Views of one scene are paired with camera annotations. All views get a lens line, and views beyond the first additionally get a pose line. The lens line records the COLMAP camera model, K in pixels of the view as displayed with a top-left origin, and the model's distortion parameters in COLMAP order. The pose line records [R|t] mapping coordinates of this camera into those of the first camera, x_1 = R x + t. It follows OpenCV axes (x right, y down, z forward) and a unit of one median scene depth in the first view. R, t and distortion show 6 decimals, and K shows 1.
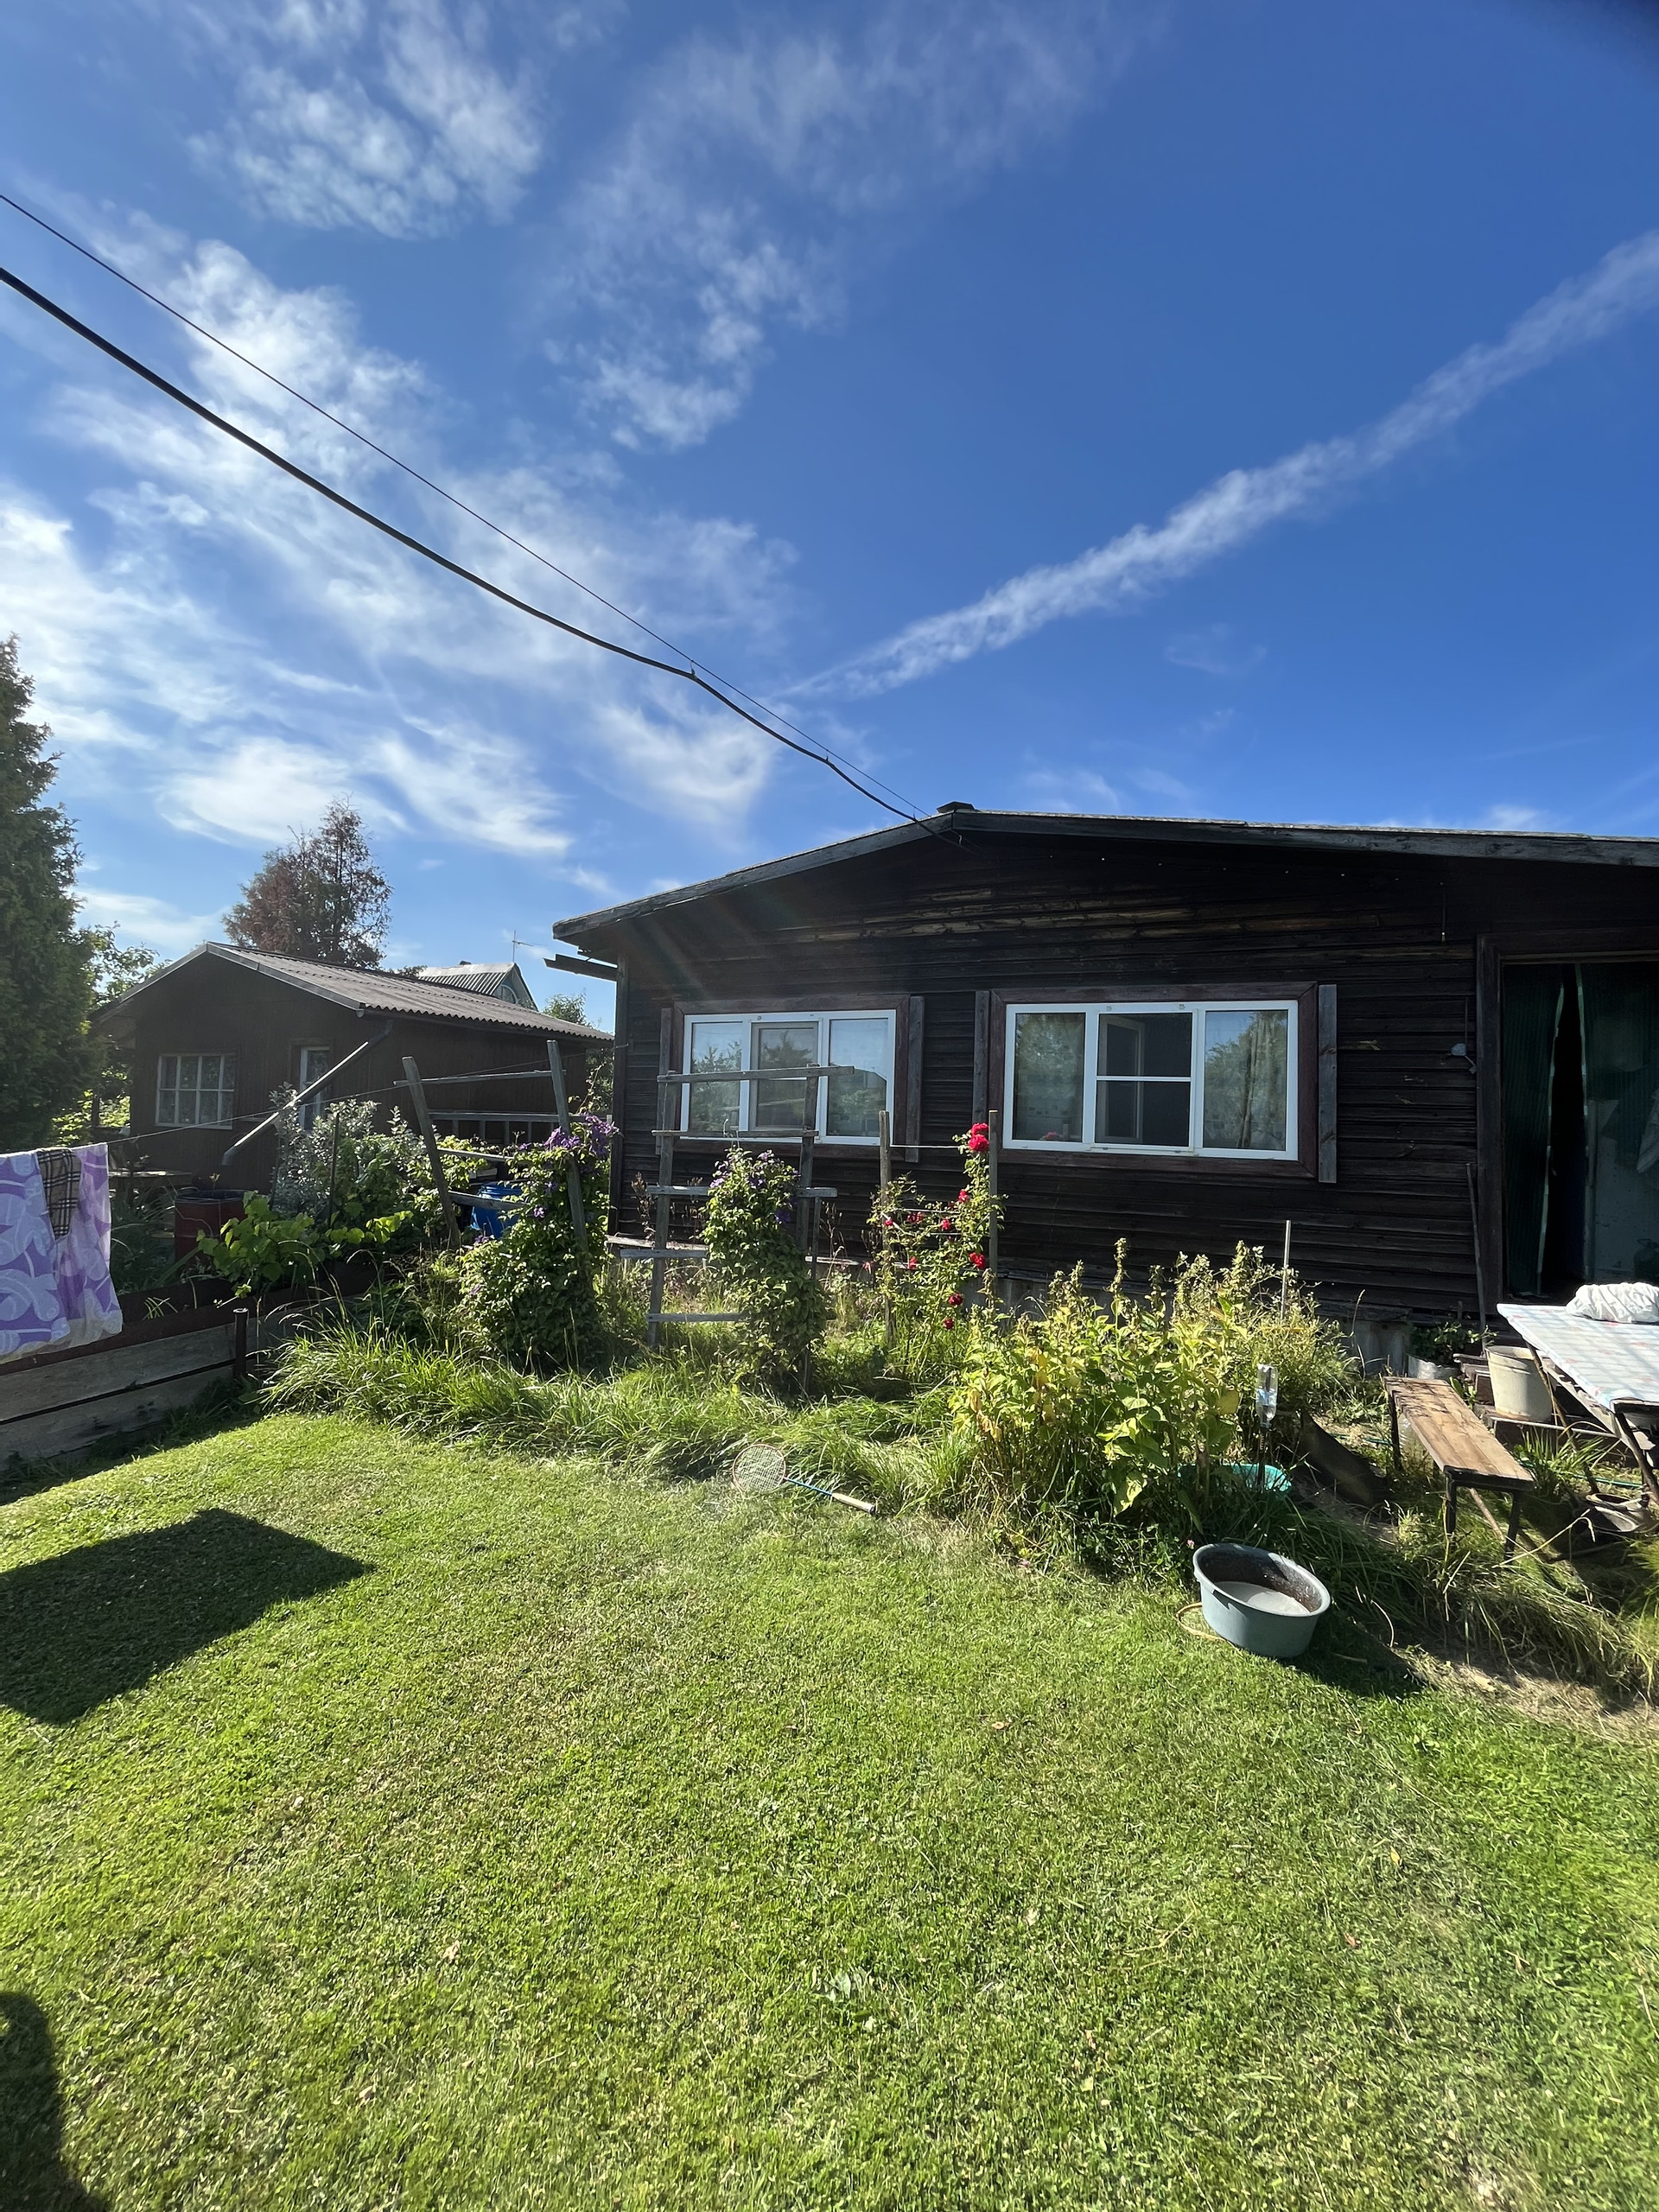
lens RADIAL K [[893.4, 0, 829.0], [0, 893.4, 1103.3], [0, 0, 1]] dist [-0.000378, 0.000578]
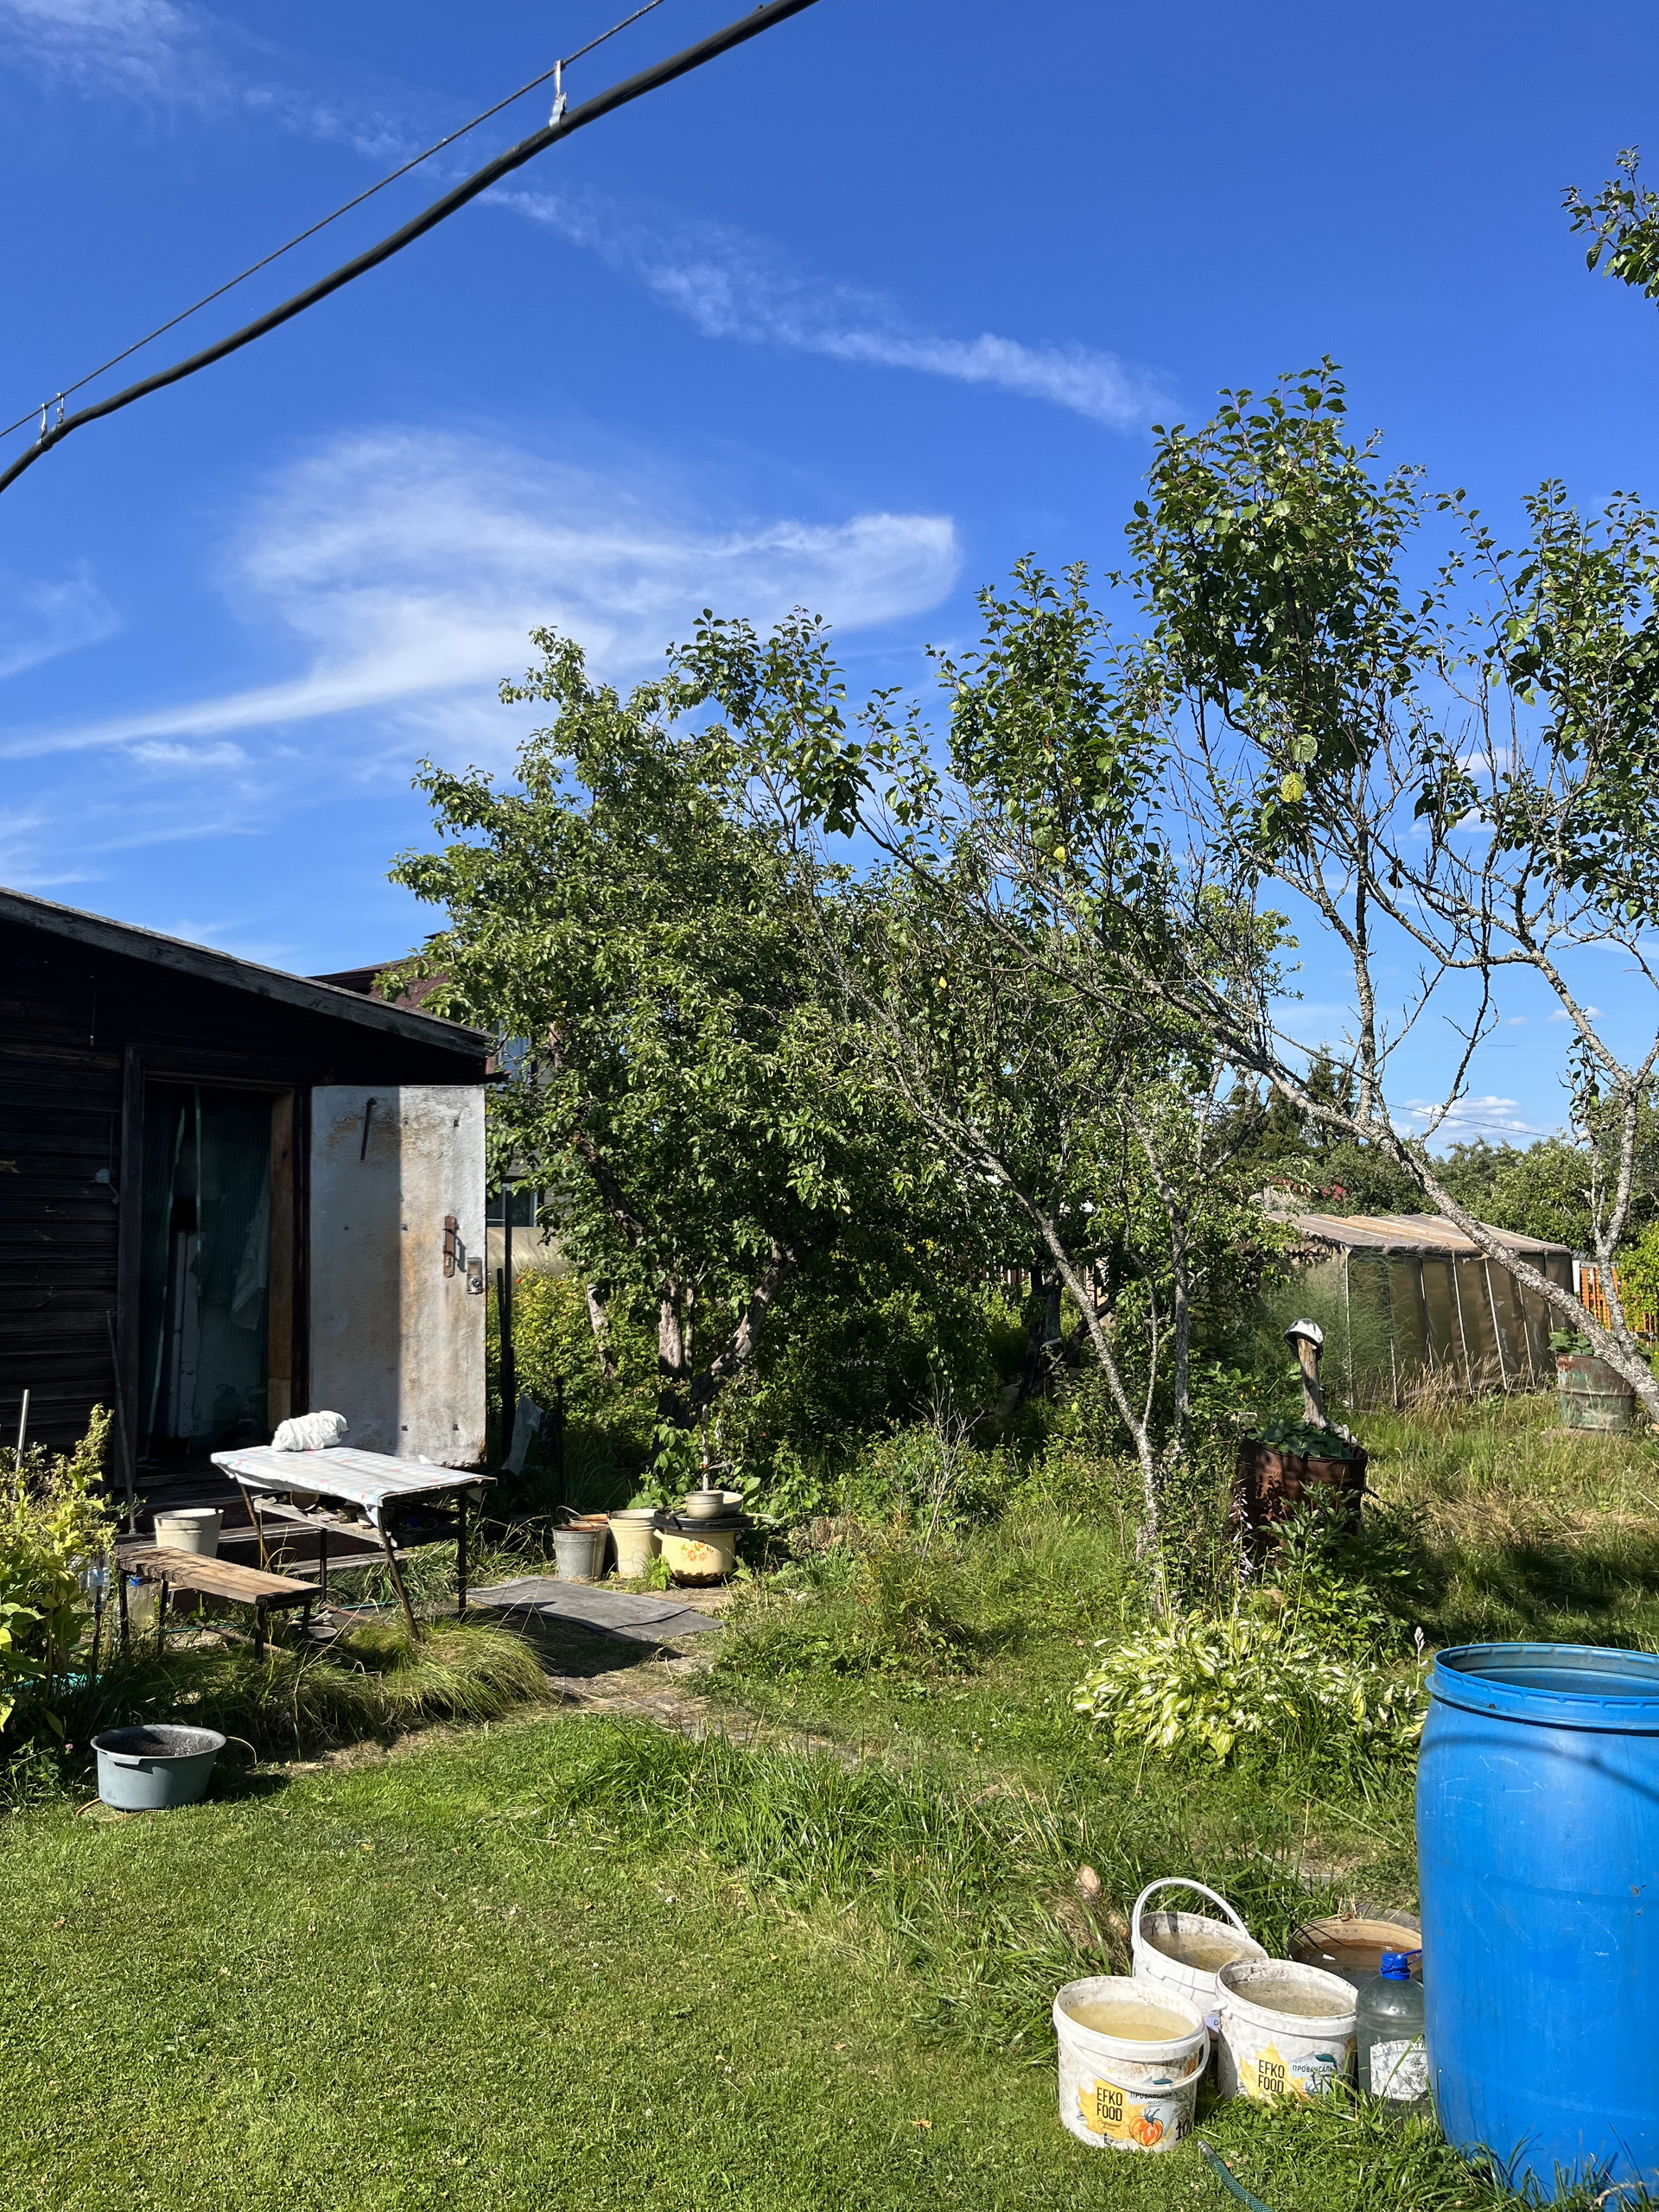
lens RADIAL K [[1684.8, 0, 808.3], [0, 1684.8, 1087.7], [0, 0, 1]] dist [0.059300, -0.074203]
pose [[0.327241, 0.073537, 0.942075, -0.601073], [-0.001559, 0.997008, -0.077283, -0.020108], [-0.944940, 0.023822, 0.326376, -0.160974]]
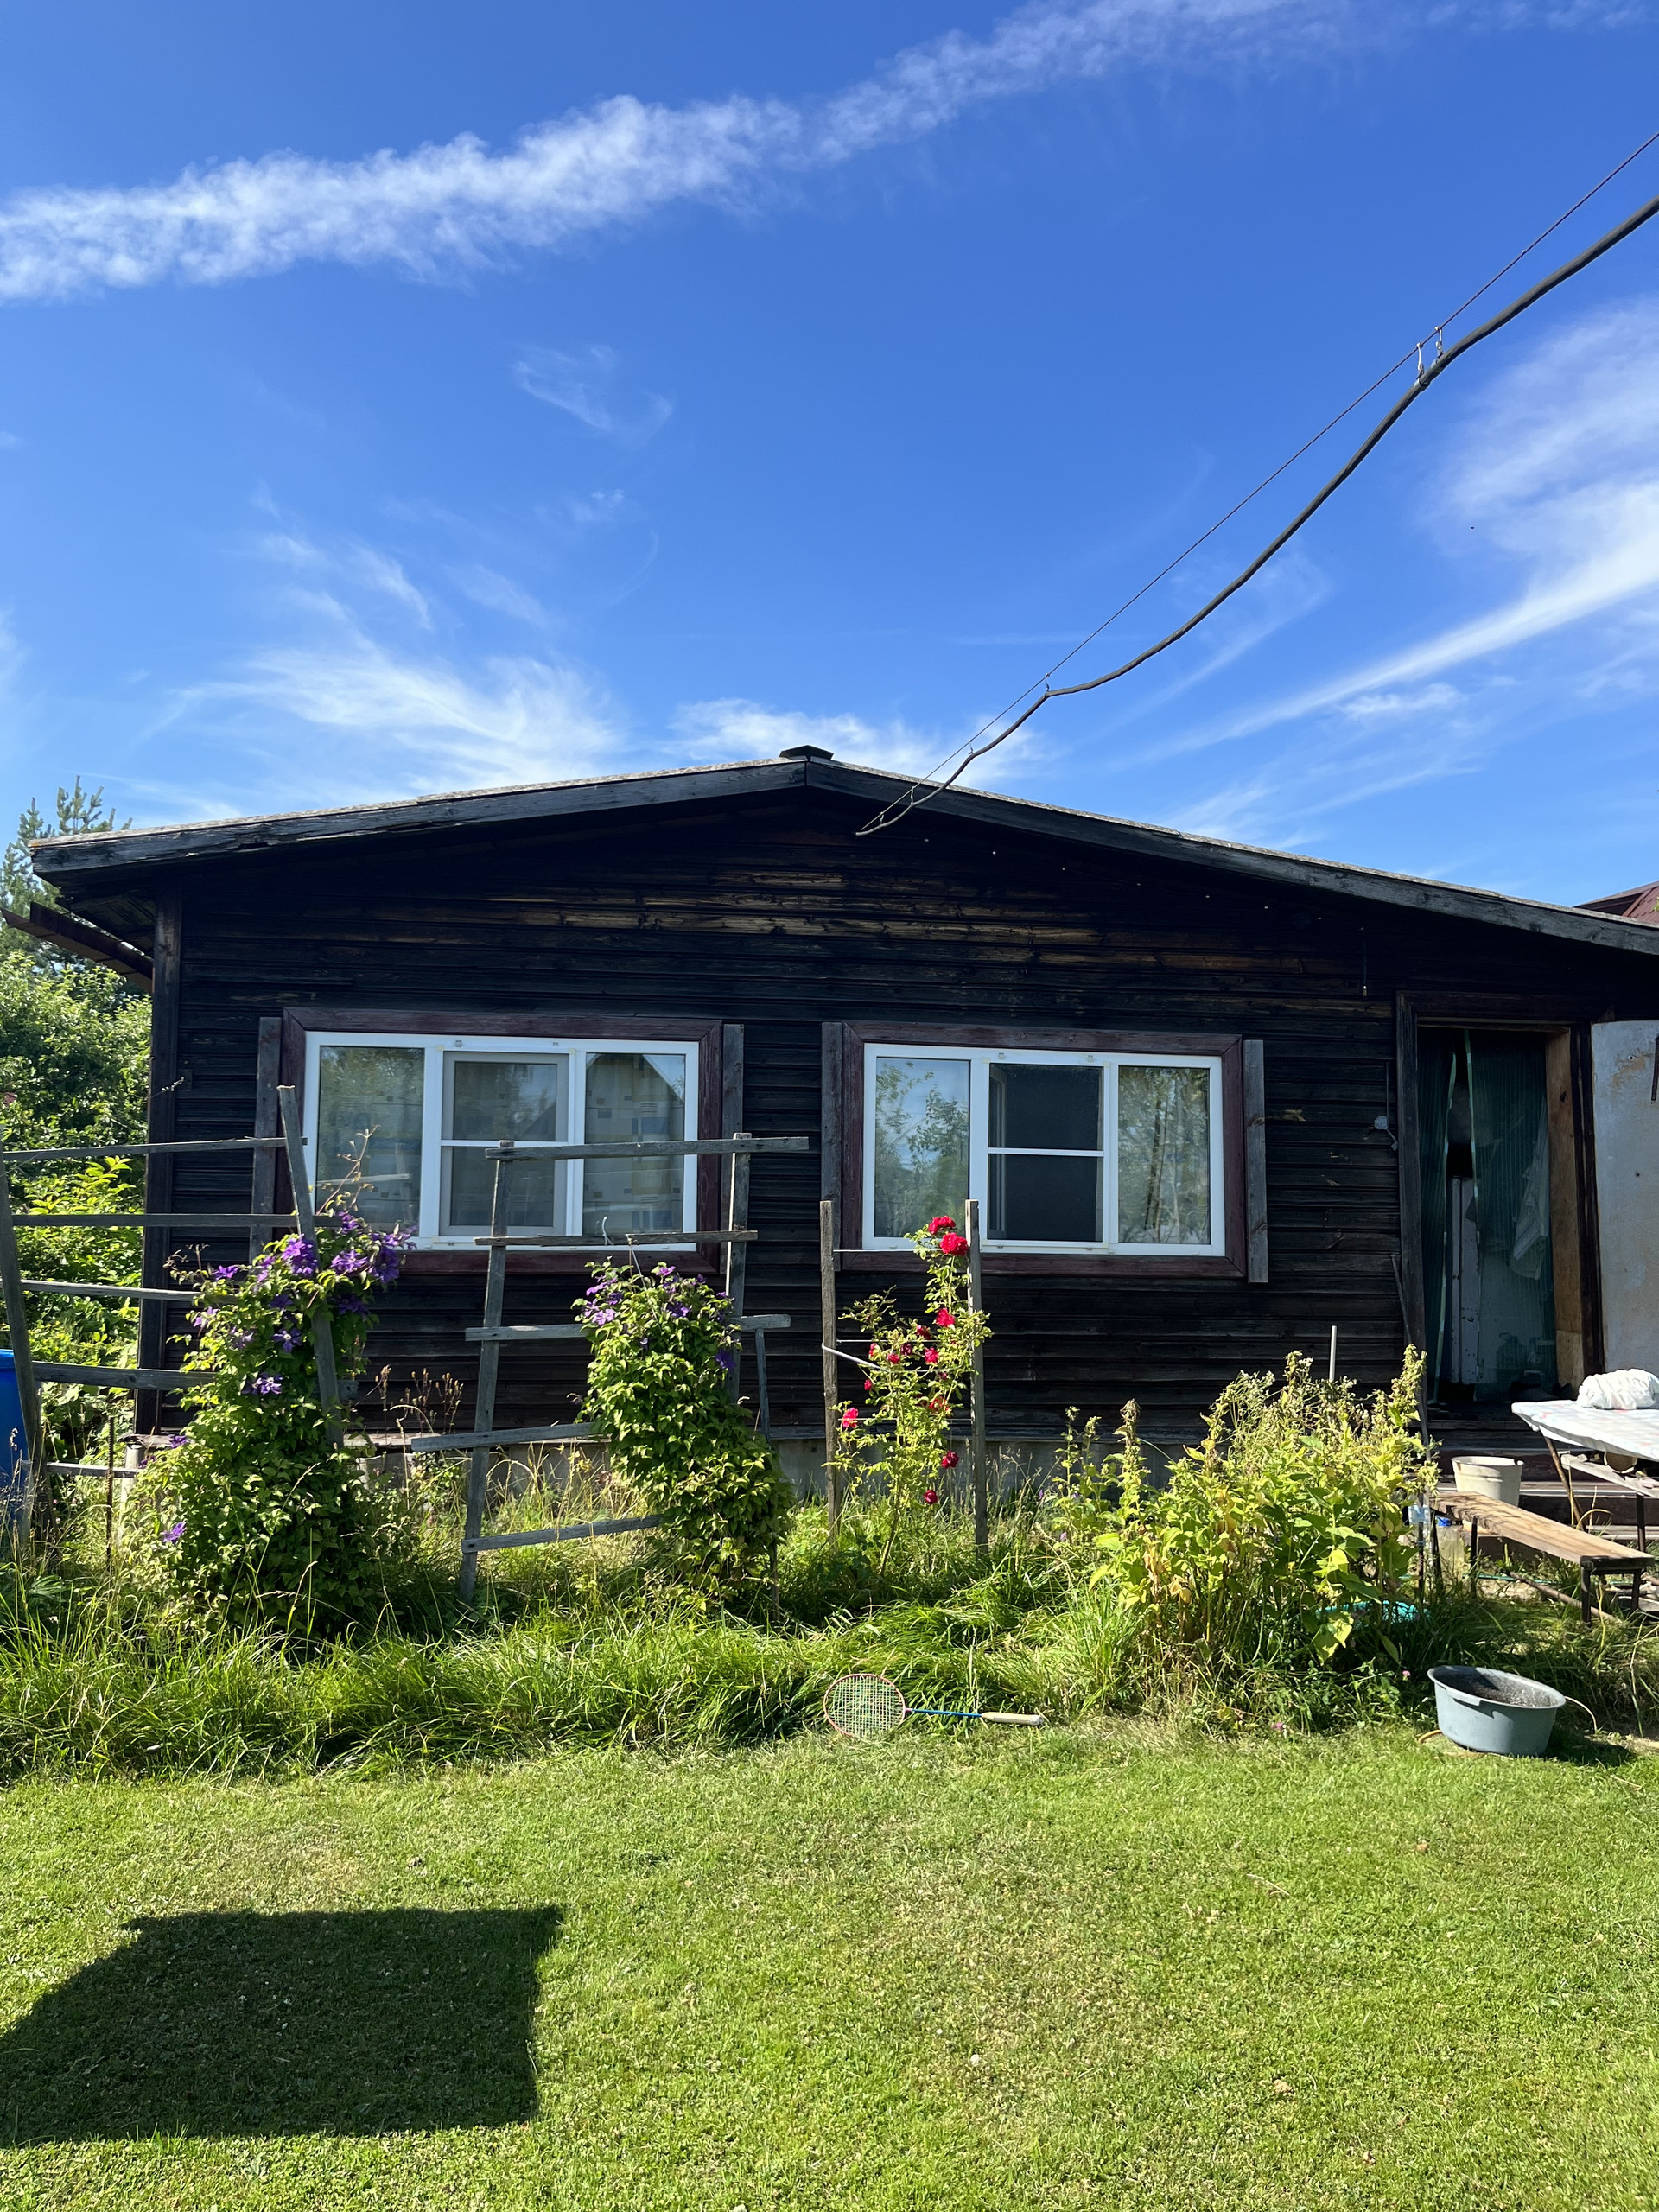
lens RADIAL K [[1684.8, 0, 808.3], [0, 1684.8, 1087.7], [0, 0, 1]] dist [0.059300, -0.074203]
pose [[0.856643, 0.023506, 0.515374, -0.621543], [0.000356, 0.998934, -0.046152, -0.018116], [-0.515910, 0.039720, 0.855722, -0.122637]]
